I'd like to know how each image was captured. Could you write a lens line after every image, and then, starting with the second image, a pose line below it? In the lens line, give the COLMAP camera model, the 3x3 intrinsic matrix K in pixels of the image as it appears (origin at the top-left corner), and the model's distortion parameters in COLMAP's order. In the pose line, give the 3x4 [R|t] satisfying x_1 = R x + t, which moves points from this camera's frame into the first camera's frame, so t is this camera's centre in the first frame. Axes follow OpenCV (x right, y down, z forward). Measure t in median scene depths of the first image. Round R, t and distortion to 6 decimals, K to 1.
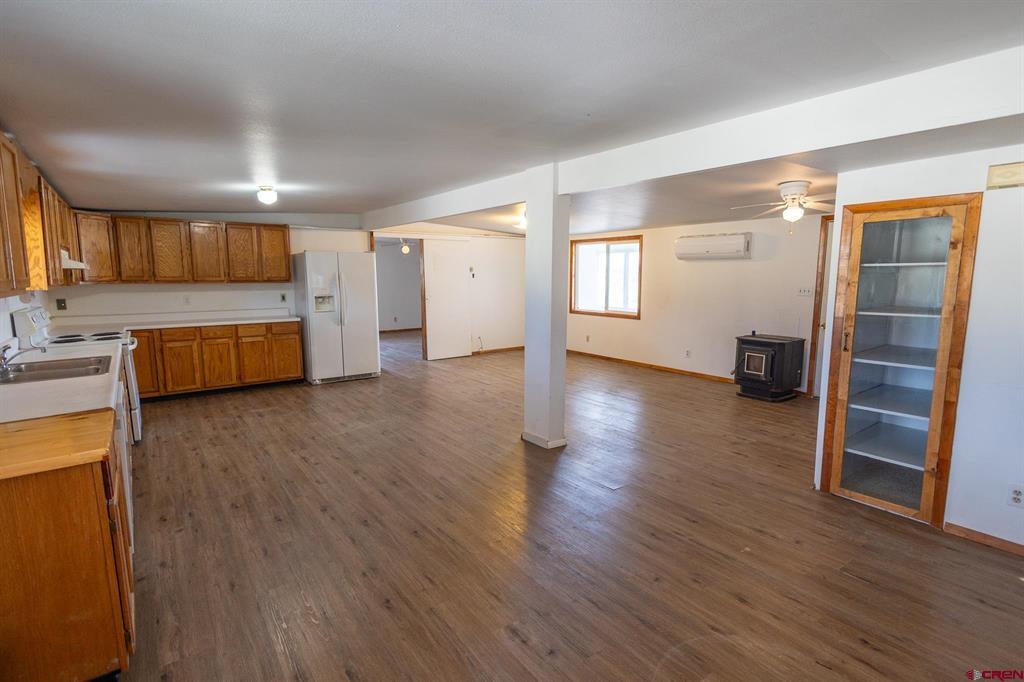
lens RADIAL K [[475.4, 0, 510.4], [0, 475.4, 335.5], [0, 0, 1]] dist [0.016502, 0.000057]
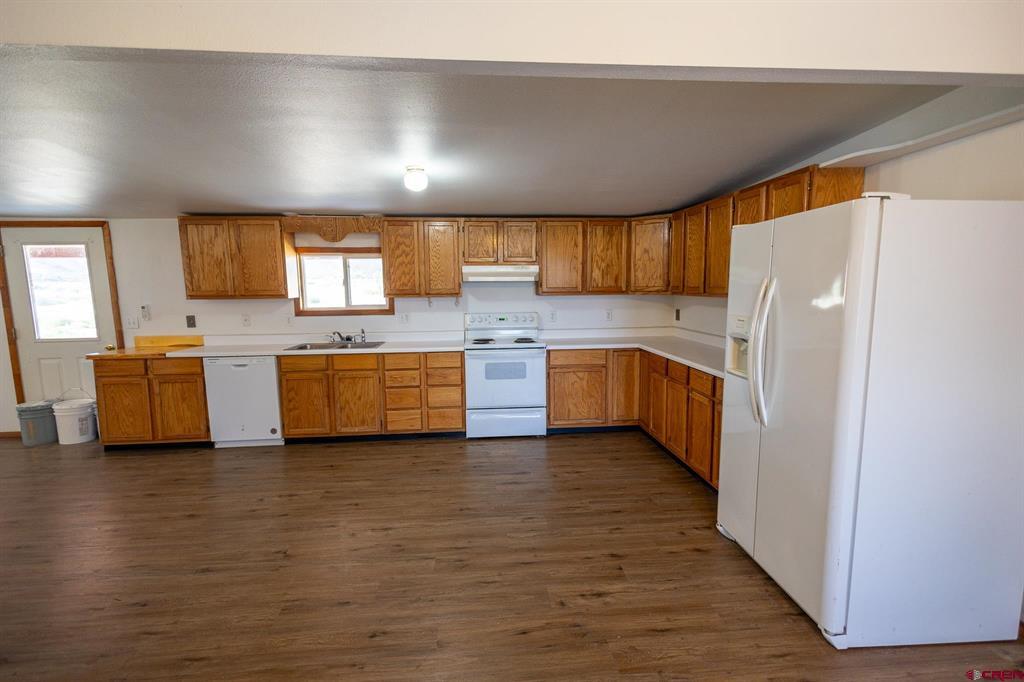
lens RADIAL K [[475.4, 0, 512.9], [0, 475.4, 338.5], [0, 0, 1]] dist [0.016502, 0.000057]
pose [[-0.517641, 0.103010, -0.849374, 0.067064], [-0.099211, 0.978803, 0.179170, -0.202249], [0.849826, 0.177014, -0.496449, 1.565552]]
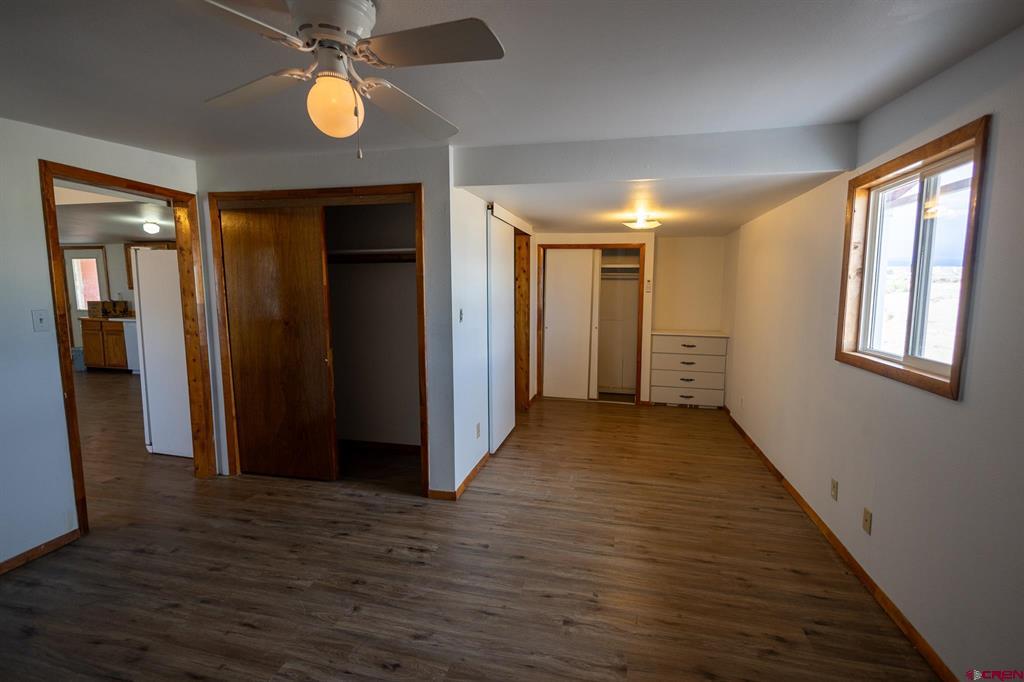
lens RADIAL K [[475.4, 0, 512.3], [0, 475.4, 331.9], [0, 0, 1]] dist [0.016502, 0.000057]
pose [[-0.777563, 0.081344, -0.623522, -0.445538], [-0.079117, 0.971061, 0.225346, -0.407938], [0.623808, 0.224552, -0.748625, 2.800184]]
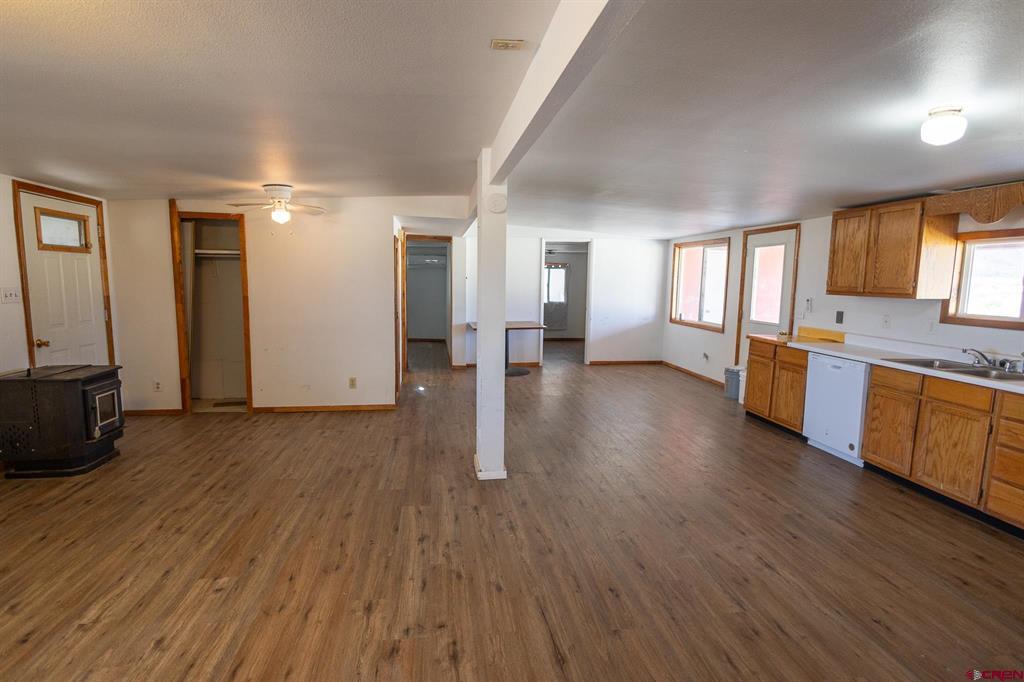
lens RADIAL K [[519.0, 0, 510.3], [0, 519.0, 338.0], [0, 0, 1]] dist [0.006627, 0.000231]
pose [[-0.881240, -0.070036, 0.467452, -0.393125], [0.044351, 0.972347, 0.229292, -0.228218], [-0.470584, 0.222793, -0.853765, 1.754288]]
